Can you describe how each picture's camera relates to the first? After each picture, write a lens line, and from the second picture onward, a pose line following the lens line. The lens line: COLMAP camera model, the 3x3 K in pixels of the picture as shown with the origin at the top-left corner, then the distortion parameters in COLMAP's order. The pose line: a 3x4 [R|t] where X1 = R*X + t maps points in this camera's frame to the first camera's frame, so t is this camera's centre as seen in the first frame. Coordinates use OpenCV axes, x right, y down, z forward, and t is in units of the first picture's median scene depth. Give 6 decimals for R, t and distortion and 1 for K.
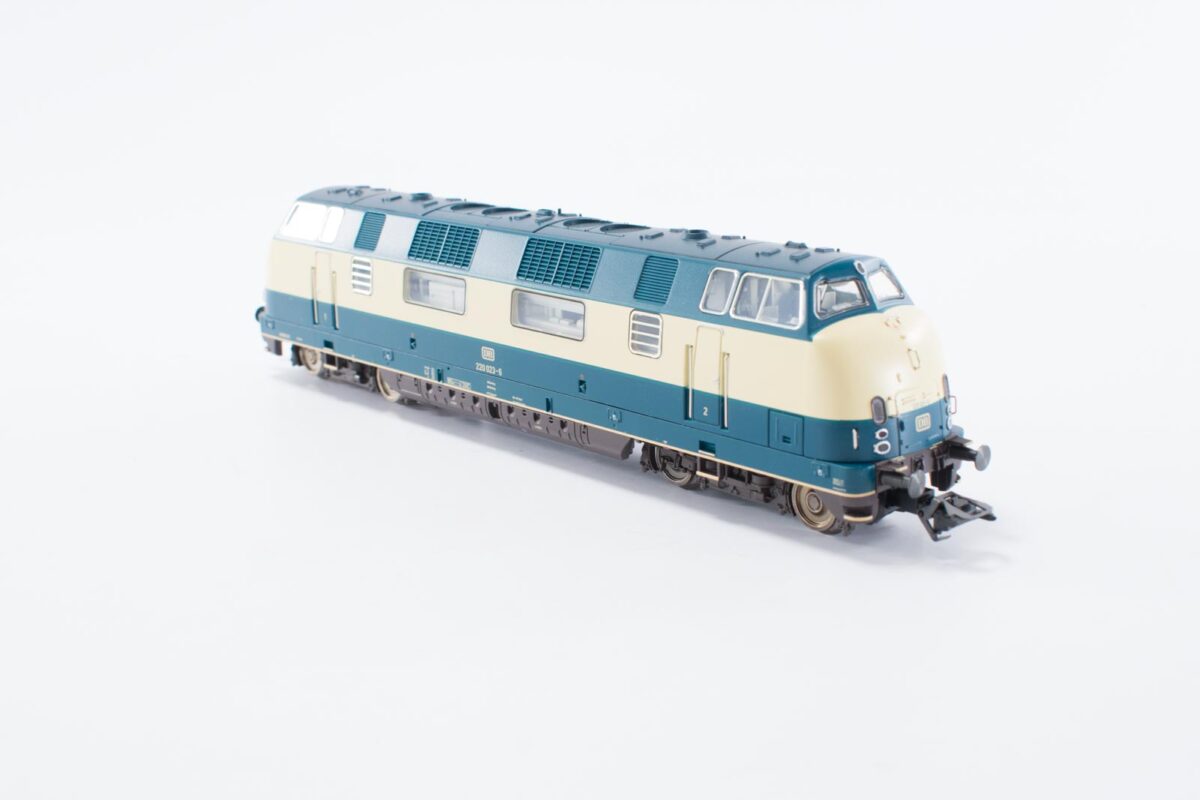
lens RADIAL K [[1566.7, 0, 599.8], [0, 1566.7, 399.8], [0, 0, 1]] dist [0.027896, 0.000000]
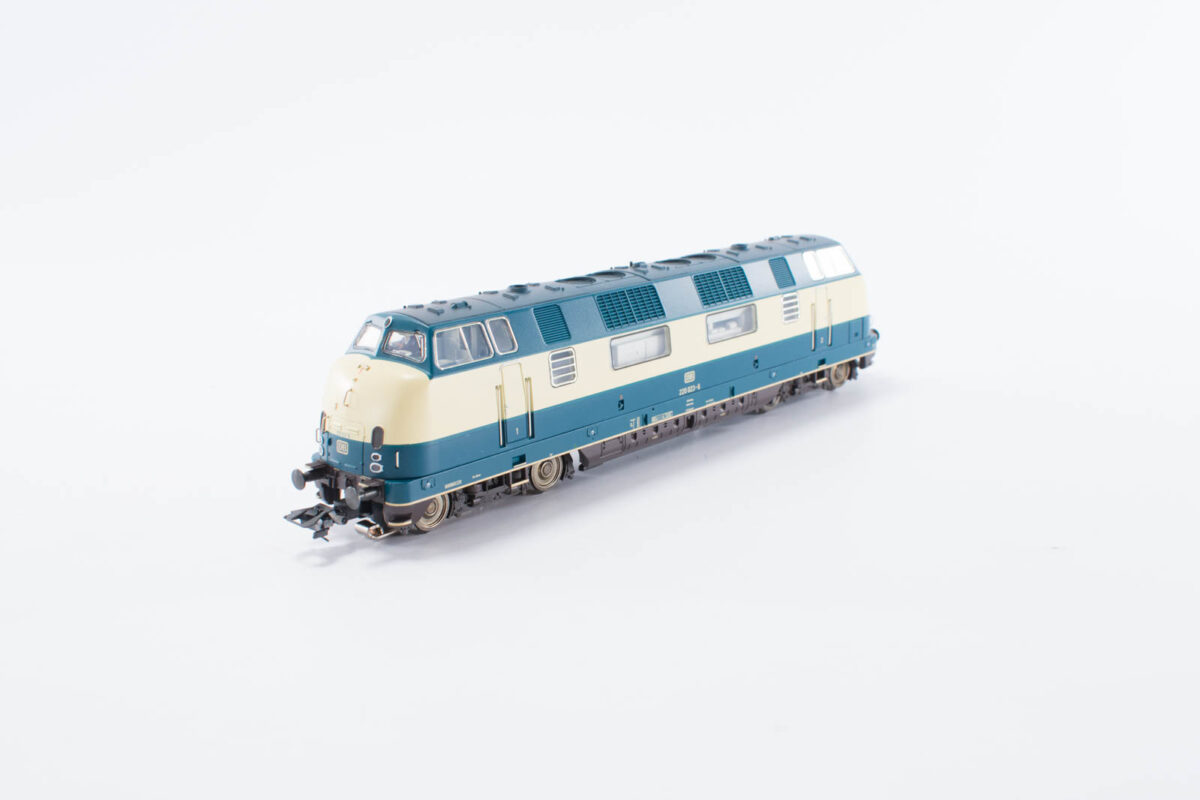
lens RADIAL K [[1261.5, 0, 601.7], [0, 1261.5, 404.0], [0, 0, 1]] dist [-0.027034, 0.000000]
pose [[-0.063105, -0.229863, 0.971175, -1.064363], [0.290124, 0.926863, 0.238227, -0.273462], [-0.954906, 0.296795, 0.008199, 1.090256]]
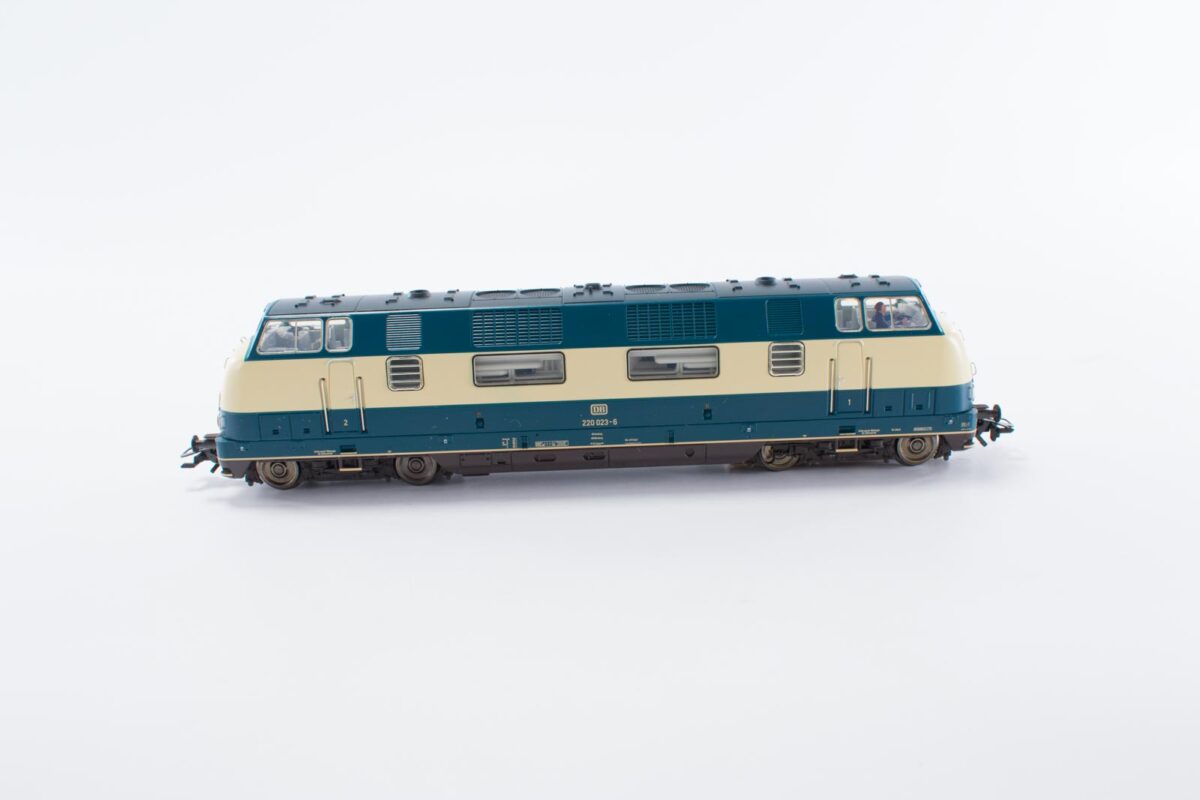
lens RADIAL K [[889.5, 0, 583.6], [0, 889.5, 396.2], [0, 0, 1]] dist [-0.063421, -0.005977]
pose [[0.681847, -0.252165, 0.686657, -0.536675], [0.214265, 0.966380, 0.142125, -0.137841], [-0.699411, 0.050219, 0.712953, 0.551282]]
